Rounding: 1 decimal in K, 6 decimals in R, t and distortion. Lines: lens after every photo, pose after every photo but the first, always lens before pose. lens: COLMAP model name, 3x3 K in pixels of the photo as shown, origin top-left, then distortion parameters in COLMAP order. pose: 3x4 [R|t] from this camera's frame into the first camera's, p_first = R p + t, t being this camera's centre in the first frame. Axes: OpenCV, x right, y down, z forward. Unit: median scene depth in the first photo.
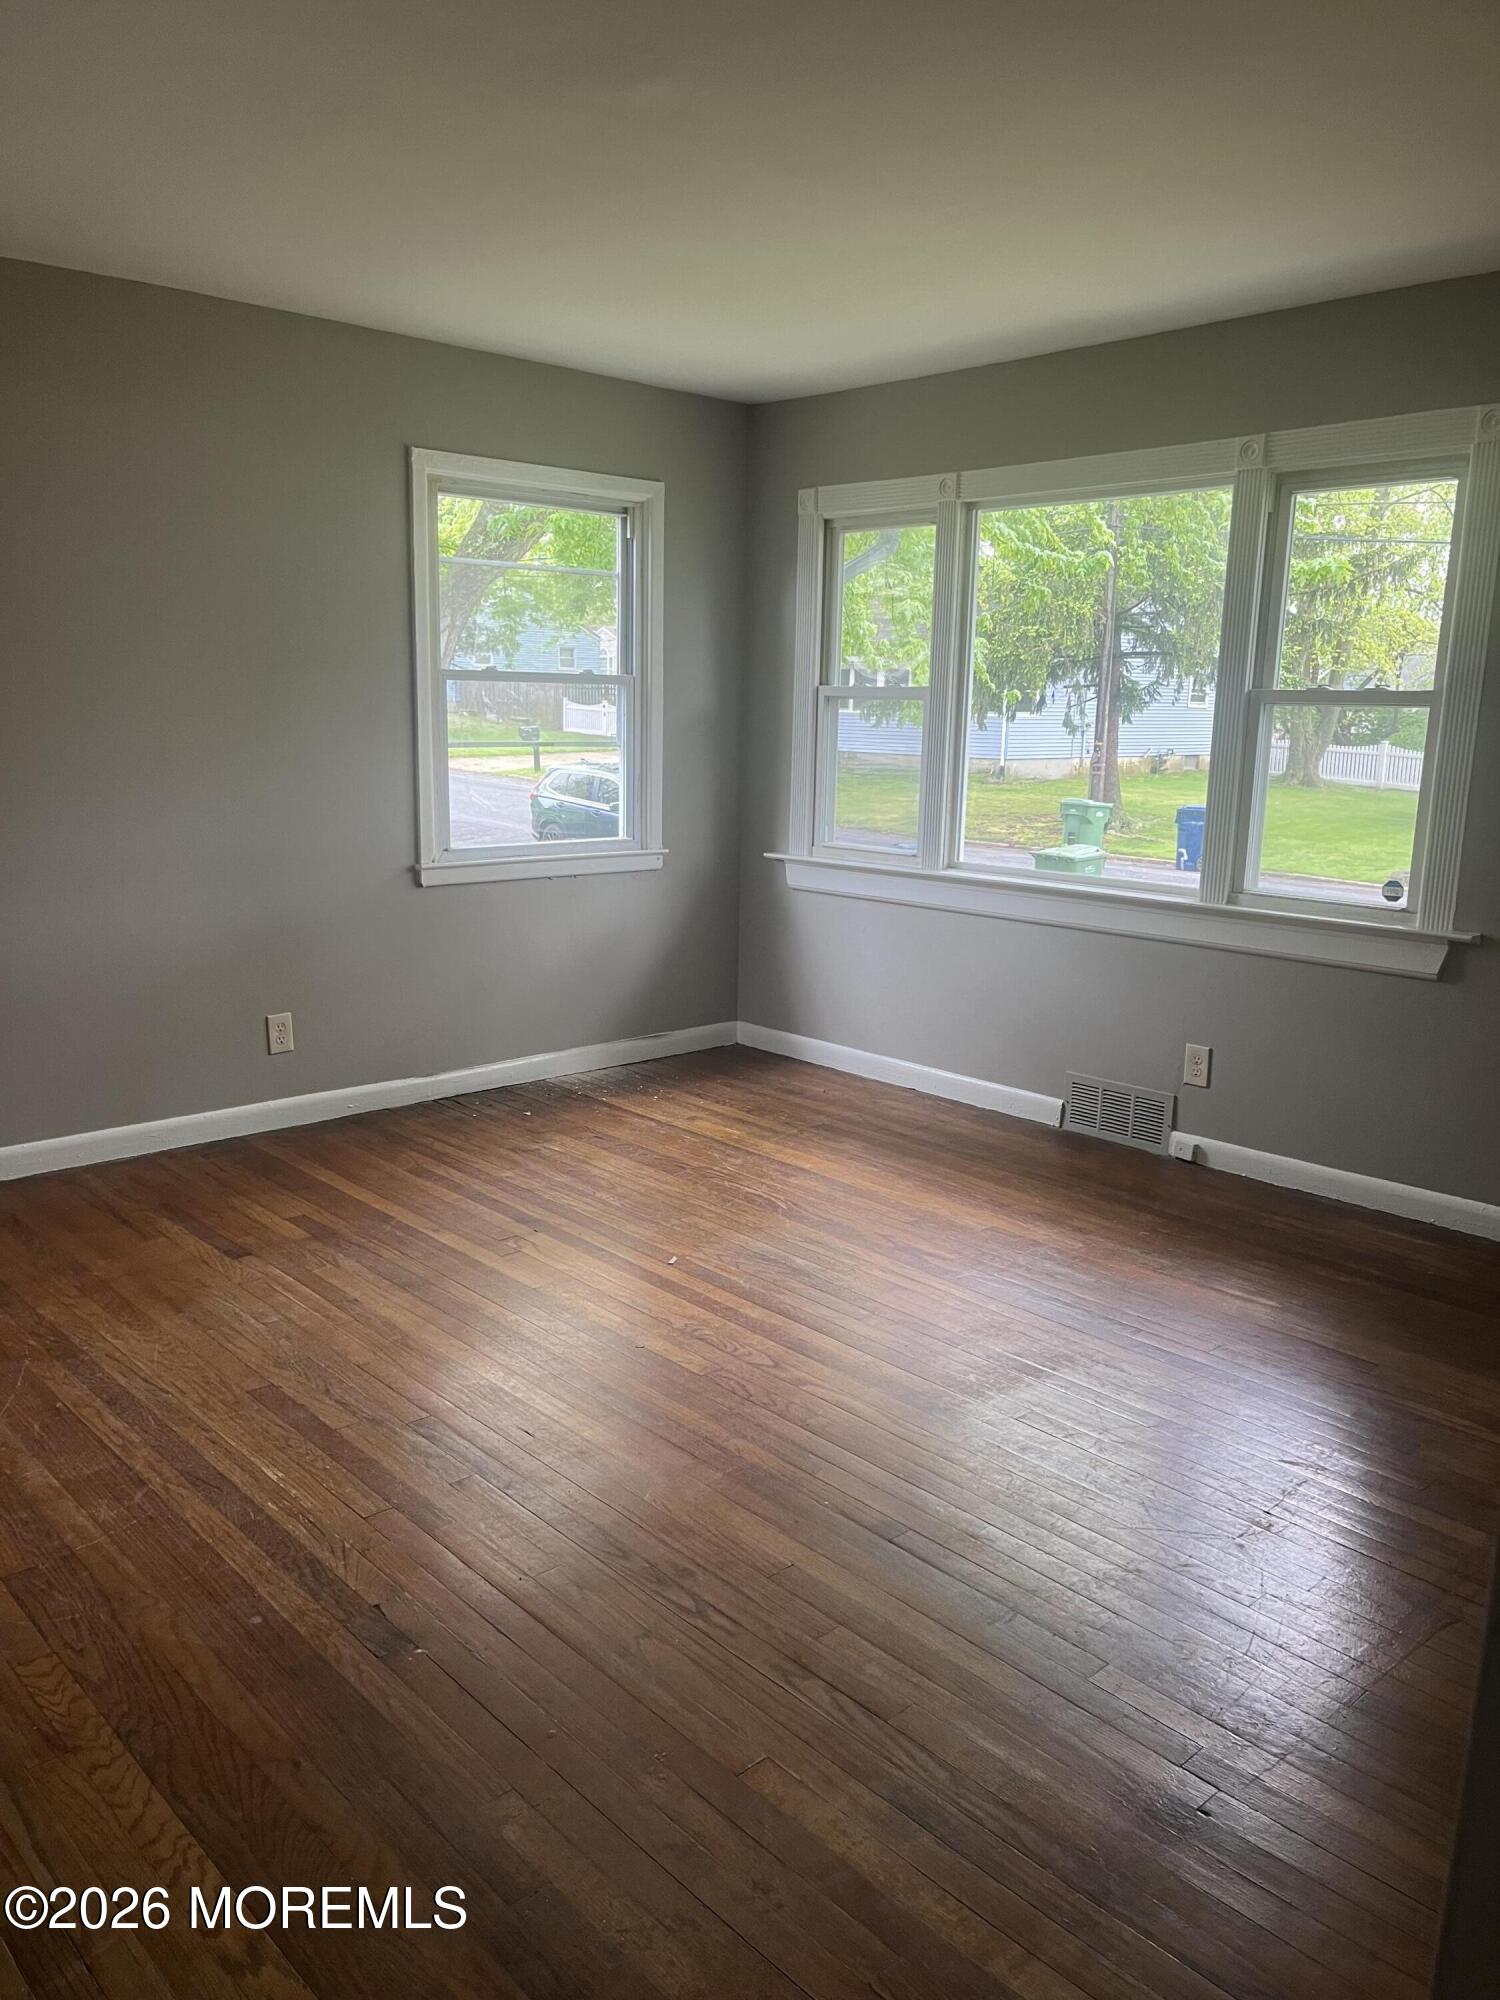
lens RADIAL K [[1504.6, 0, 742.8], [0, 1504.6, 999.1], [0, 0, 1]] dist [-0.005294, -0.014794]
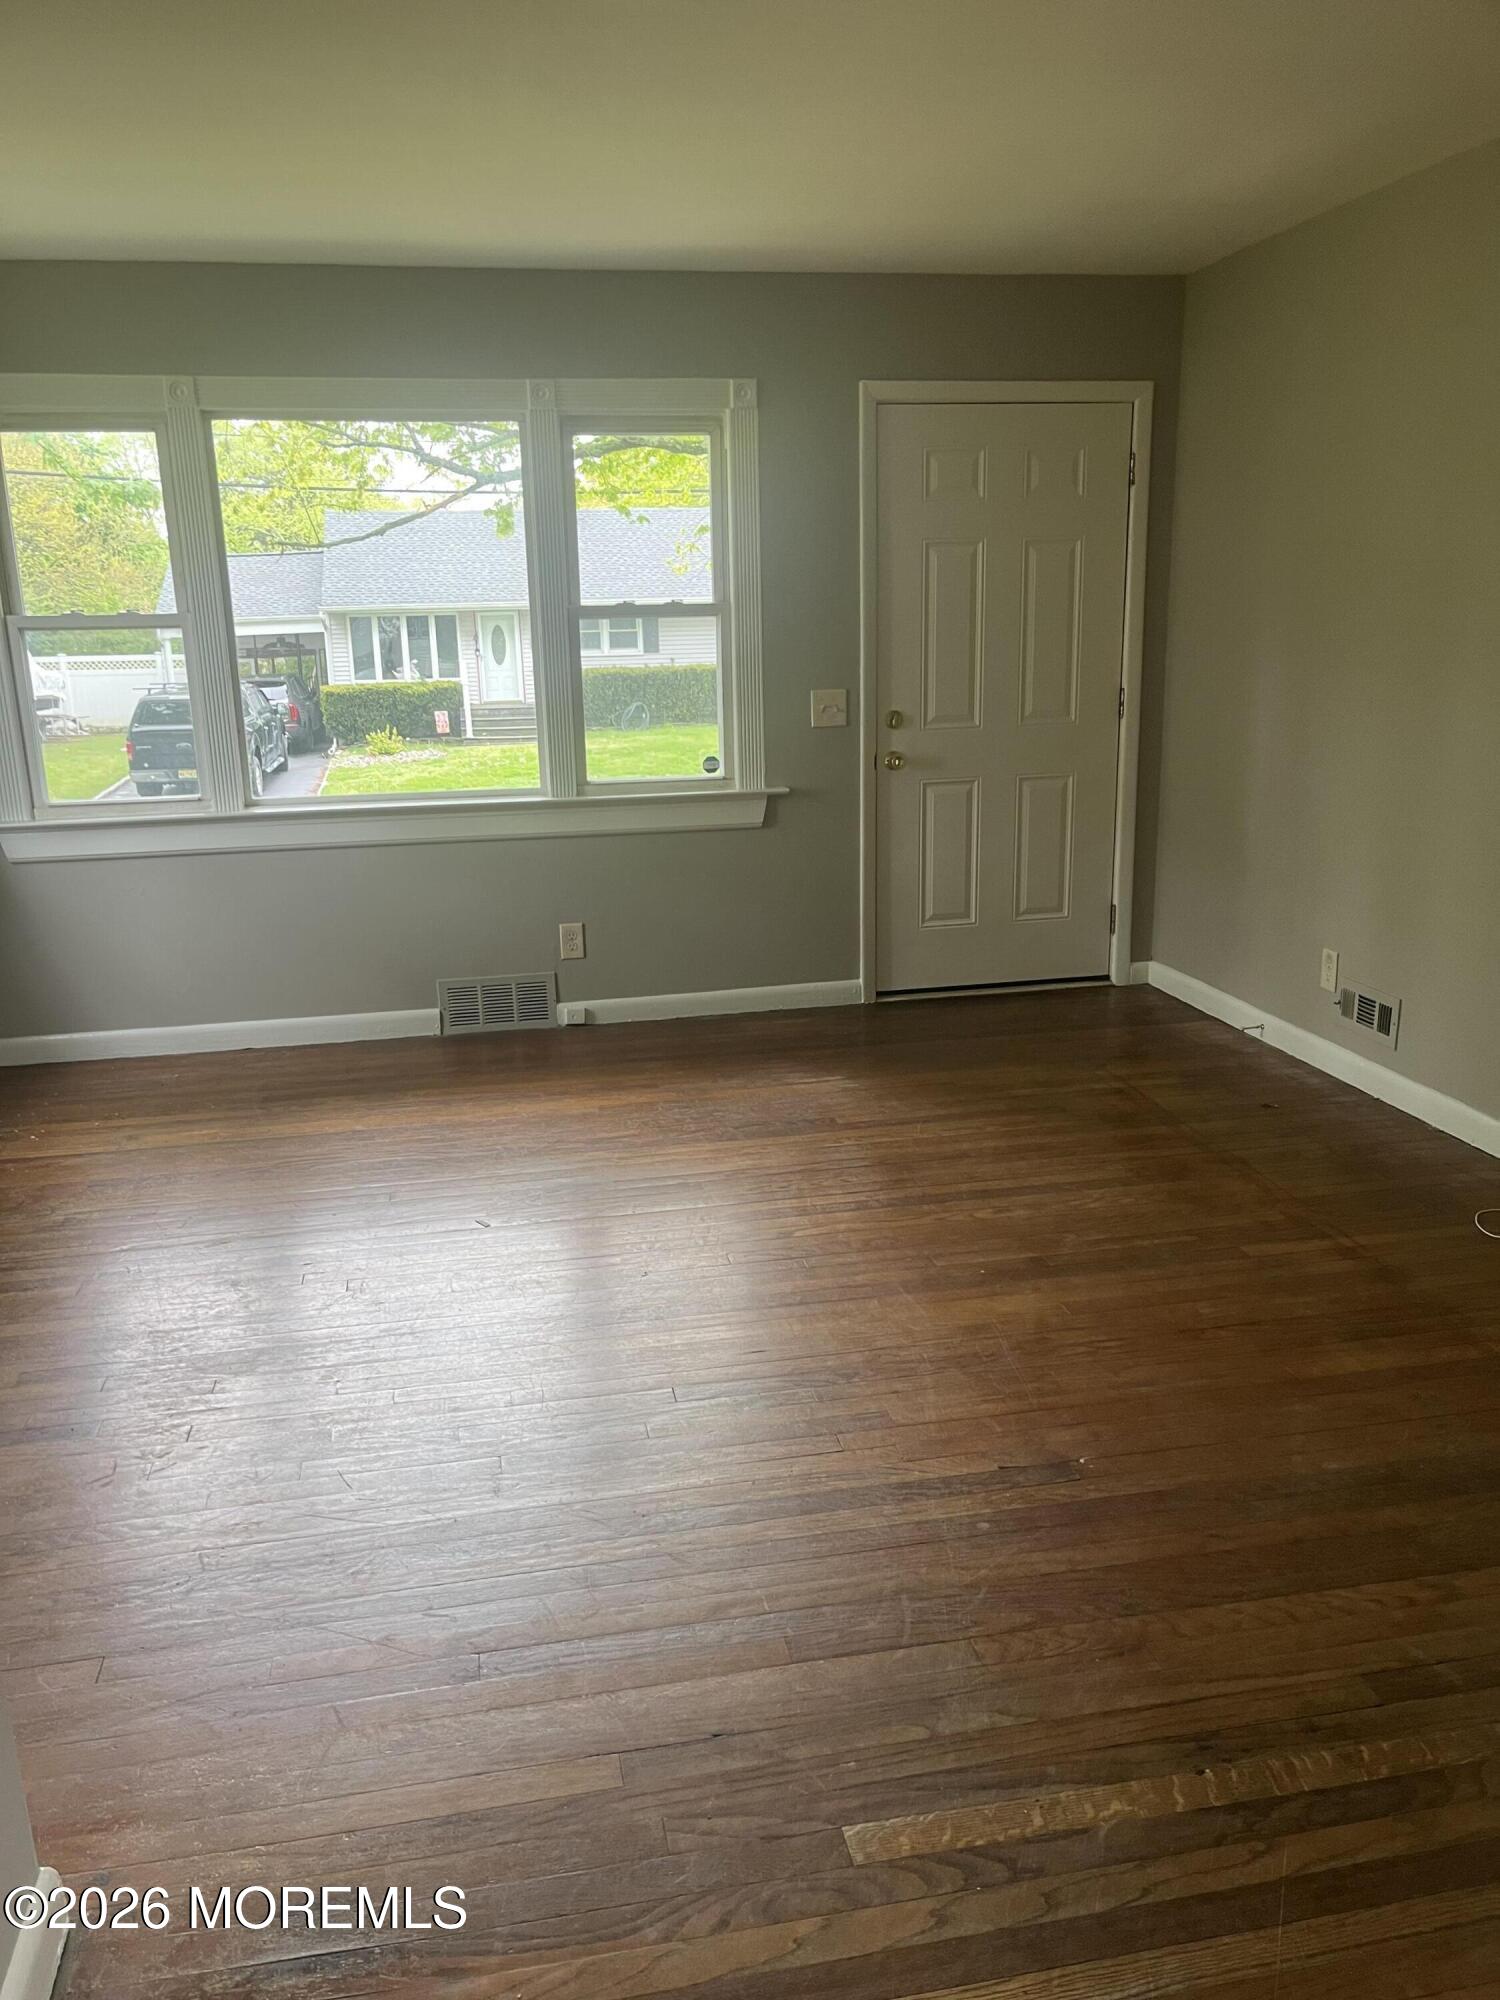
lens RADIAL K [[1504.6, 0, 747.6], [0, 1504.6, 1006.0], [0, 0, 1]] dist [-0.005294, -0.014794]
pose [[0.494568, -0.236532, 0.836334, -0.600901], [0.194119, 0.968010, 0.158979, -0.063875], [-0.847183, 0.083722, 0.524662, 0.292011]]
